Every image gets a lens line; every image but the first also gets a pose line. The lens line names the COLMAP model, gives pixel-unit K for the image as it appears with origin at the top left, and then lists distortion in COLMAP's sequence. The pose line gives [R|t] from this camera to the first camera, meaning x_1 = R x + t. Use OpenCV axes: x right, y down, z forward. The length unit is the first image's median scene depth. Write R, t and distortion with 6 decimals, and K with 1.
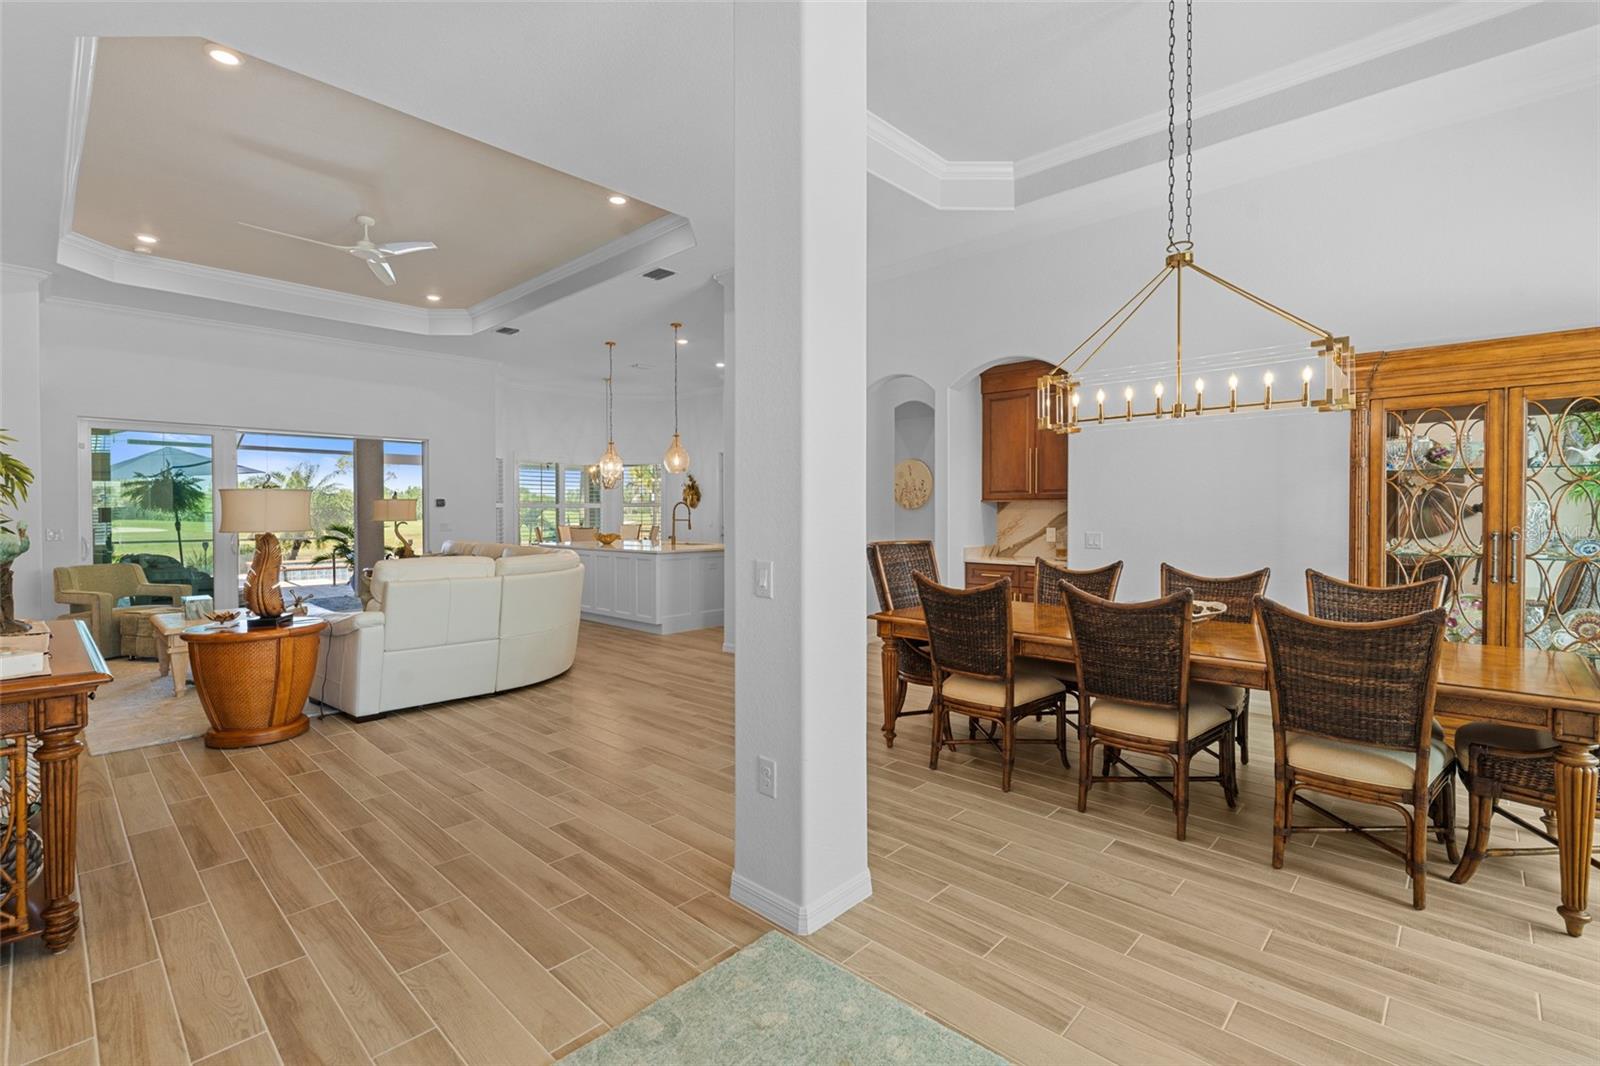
lens RADIAL K [[724.1, 0, 809.6], [0, 724.1, 524.2], [0, 0, 1]] dist [0.001285, -0.000099]
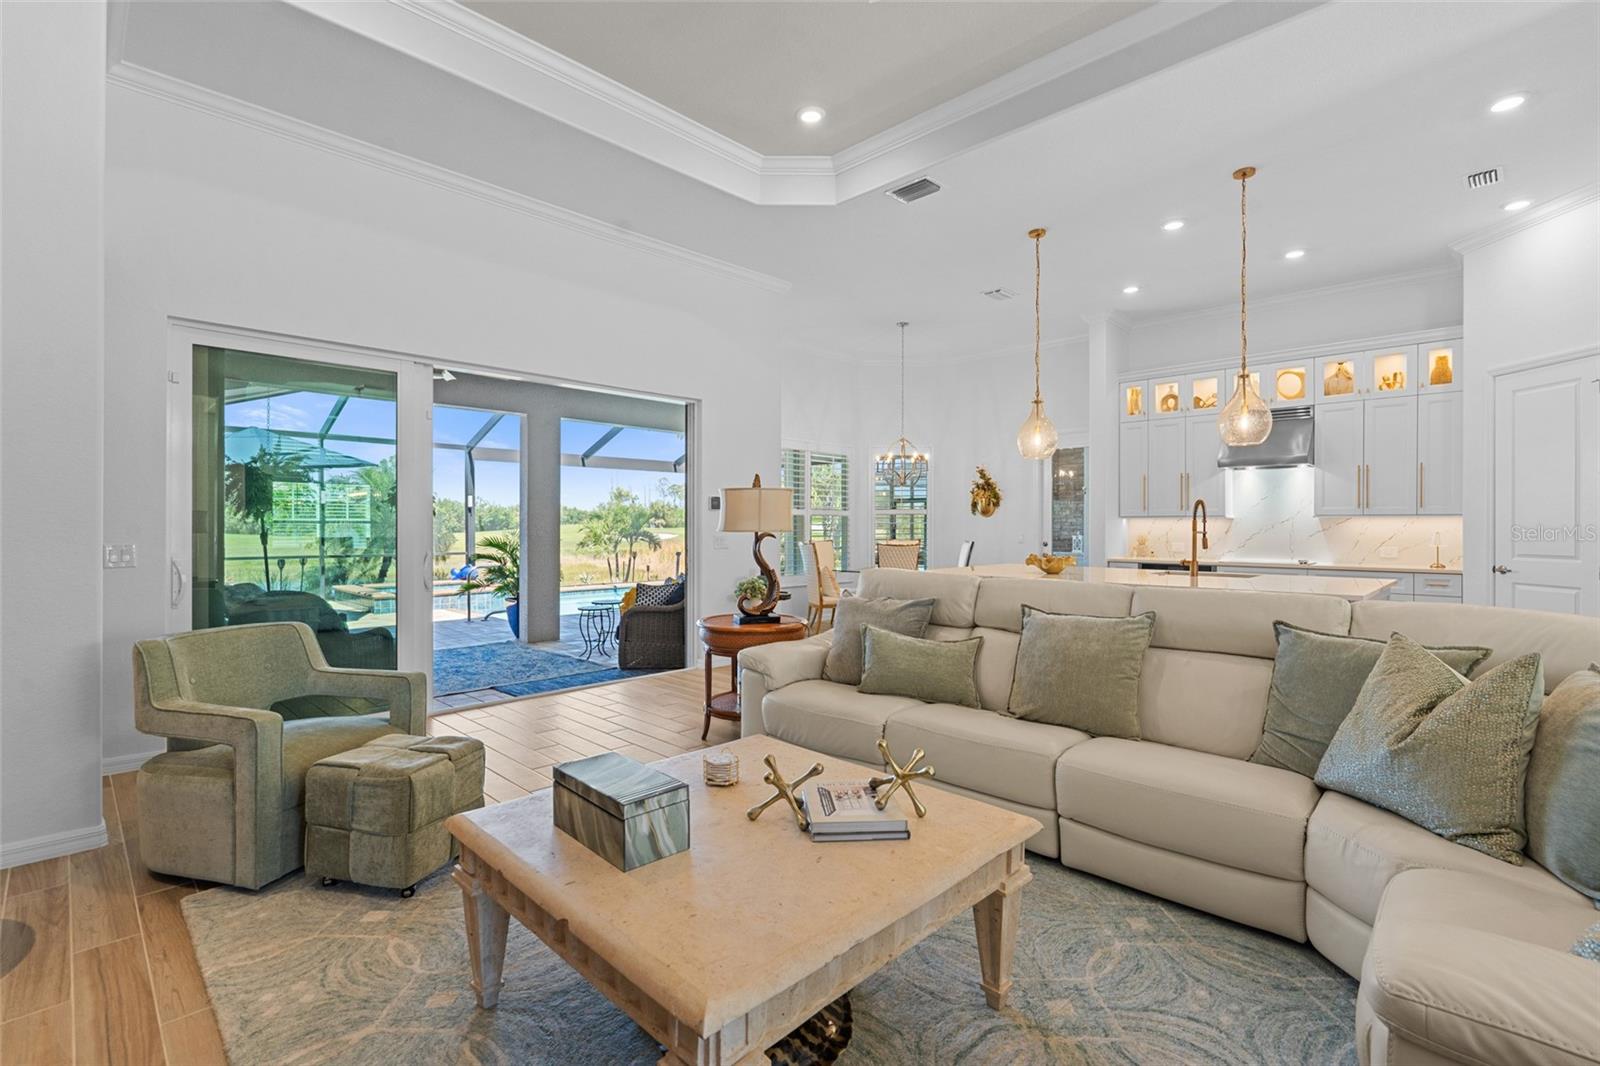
lens RADIAL K [[724.1, 0, 790.6], [0, 724.1, 530.6], [0, 0, 1]] dist [0.001285, -0.000099]
pose [[0.999478, 0.006090, -0.031738, -0.379155], [-0.006326, 0.999953, -0.007348, -0.002959], [0.031692, 0.007545, 0.999469, 0.345728]]
